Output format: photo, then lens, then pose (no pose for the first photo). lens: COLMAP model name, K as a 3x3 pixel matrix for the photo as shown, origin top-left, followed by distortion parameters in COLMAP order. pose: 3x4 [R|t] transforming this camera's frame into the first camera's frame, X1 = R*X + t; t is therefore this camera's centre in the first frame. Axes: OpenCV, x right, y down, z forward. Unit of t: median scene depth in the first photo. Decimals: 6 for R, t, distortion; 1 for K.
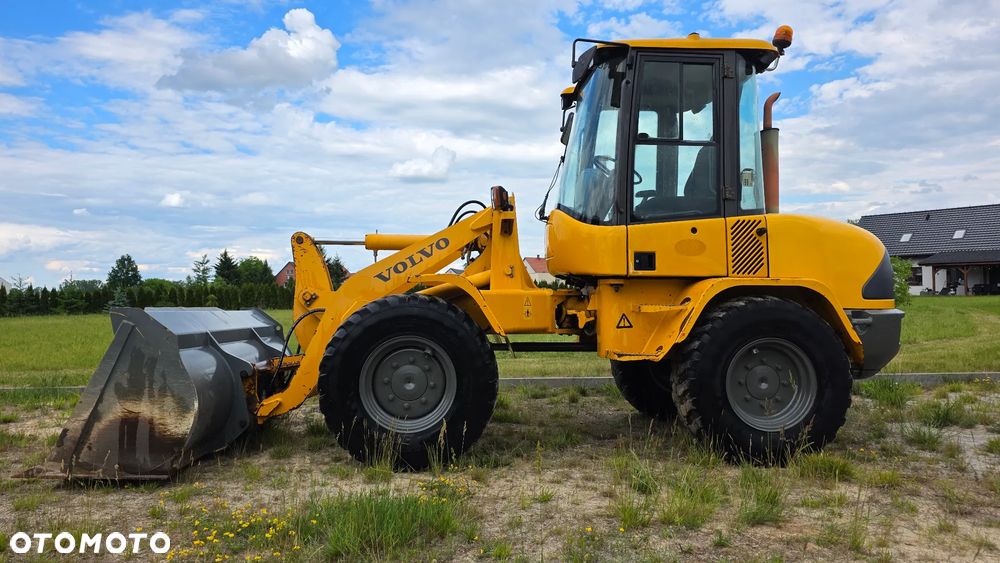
lens RADIAL K [[660.4, 0, 500.0], [0, 660.4, 281.5], [0, 0, 1]] dist [0.057197, -0.051384]
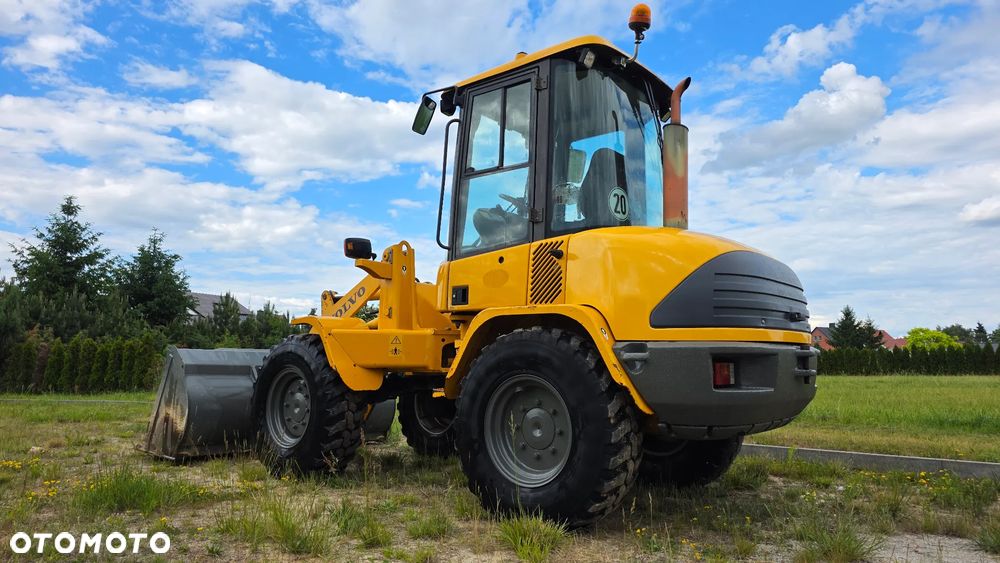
lens RADIAL K [[655.1, 0, 510.7], [0, 655.1, 281.6], [0, 0, 1]] dist [0.054214, -0.048224]
pose [[0.731950, -0.077228, -0.676967, 0.960034], [0.008893, 0.994554, -0.103843, 0.051315], [0.681300, 0.069988, 0.728651, 0.353297]]
